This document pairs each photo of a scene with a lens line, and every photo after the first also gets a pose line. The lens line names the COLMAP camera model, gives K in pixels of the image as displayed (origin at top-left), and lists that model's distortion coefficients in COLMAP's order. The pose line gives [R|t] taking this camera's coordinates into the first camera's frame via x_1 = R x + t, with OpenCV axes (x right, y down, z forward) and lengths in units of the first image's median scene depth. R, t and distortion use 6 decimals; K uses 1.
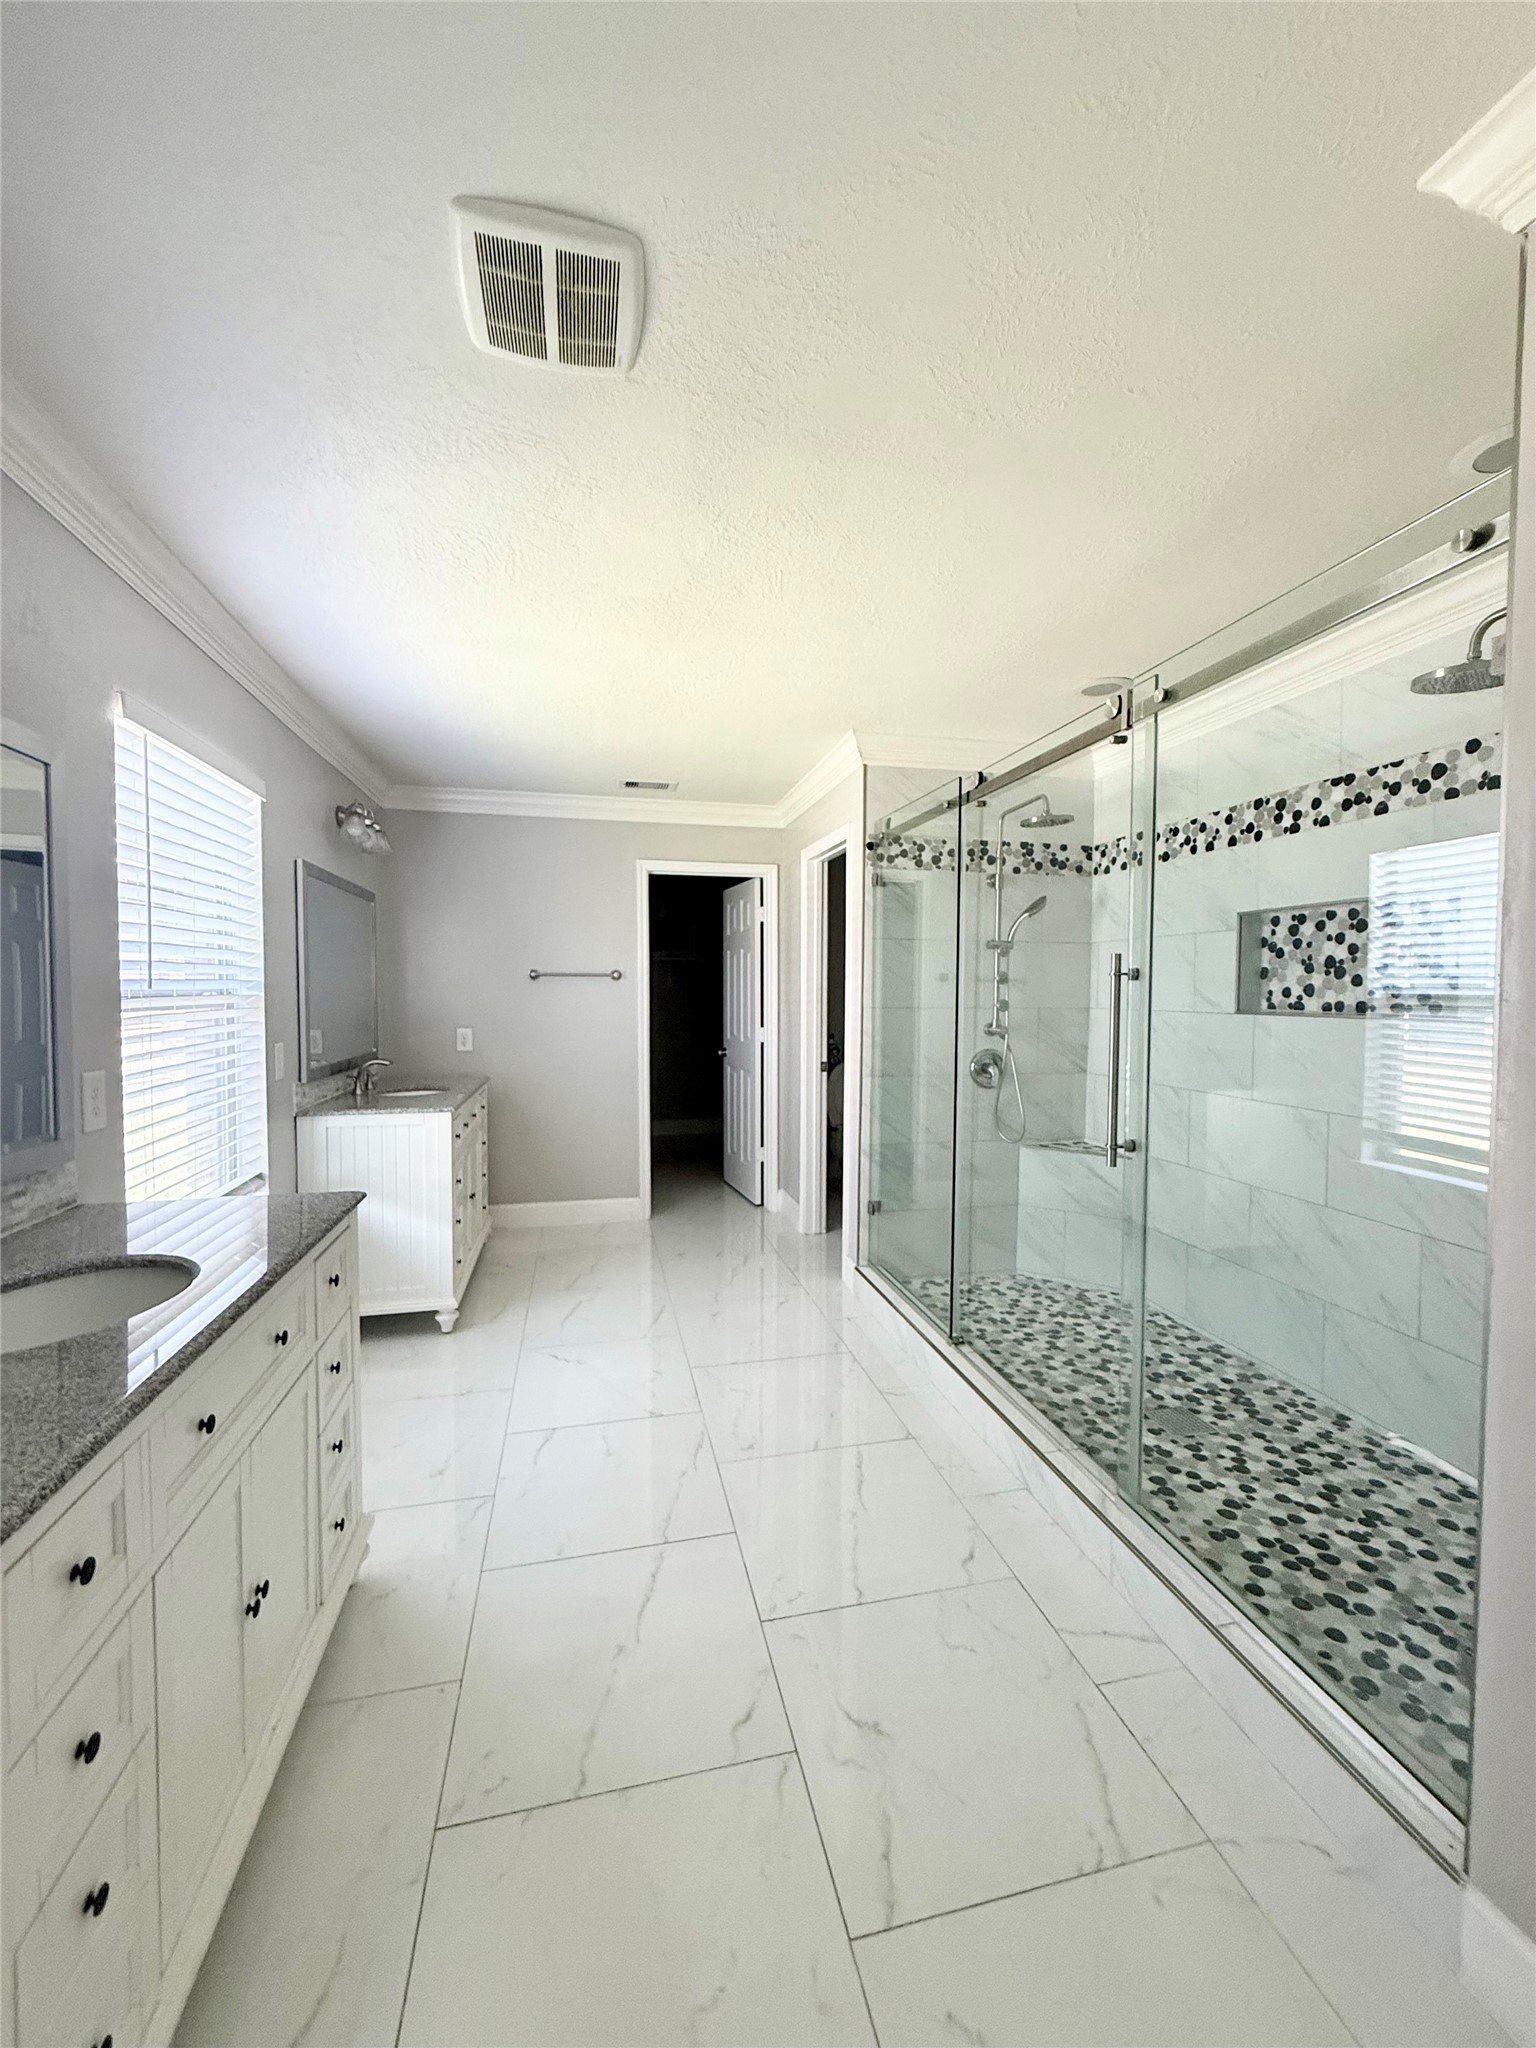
lens RADIAL K [[818.7, 0, 775.3], [0, 818.7, 1019.2], [0, 0, 1]] dist [0.000369, -0.000115]
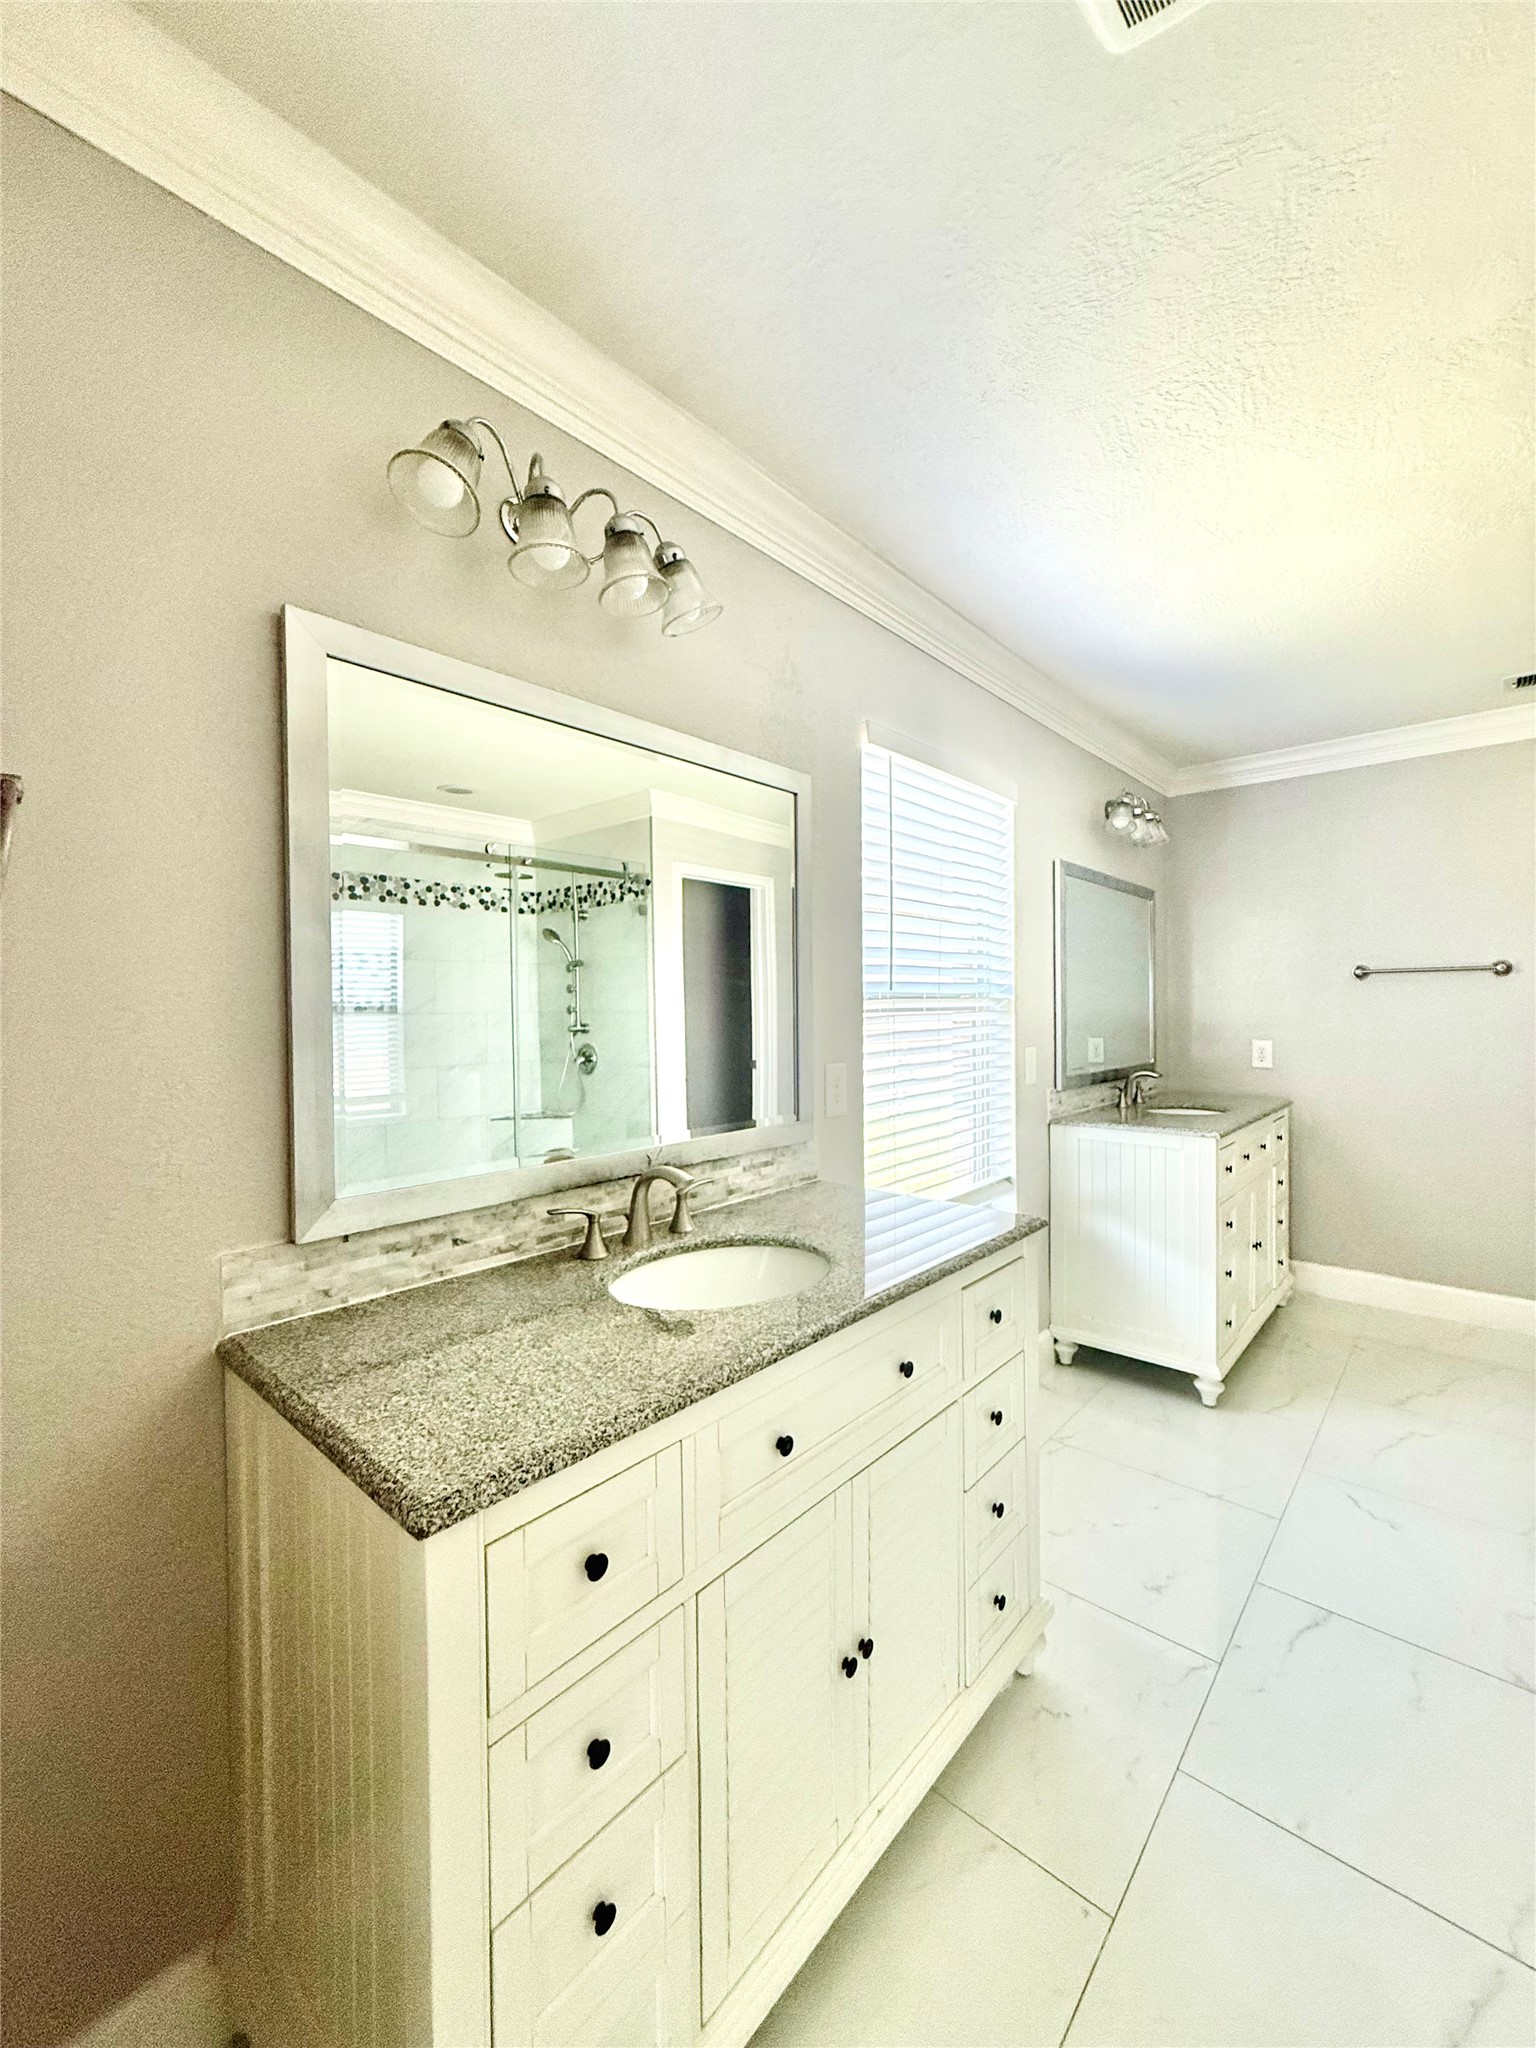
lens RADIAL K [[818.7, 0, 775.3], [0, 818.7, 1019.2], [0, 0, 1]] dist [0.000369, -0.000115]
pose [[0.579411, 0.003221, -0.815029, 0.018214], [-0.018025, 0.999798, -0.008863, 0.008944], [0.814836, 0.019827, 0.579353, 0.166899]]
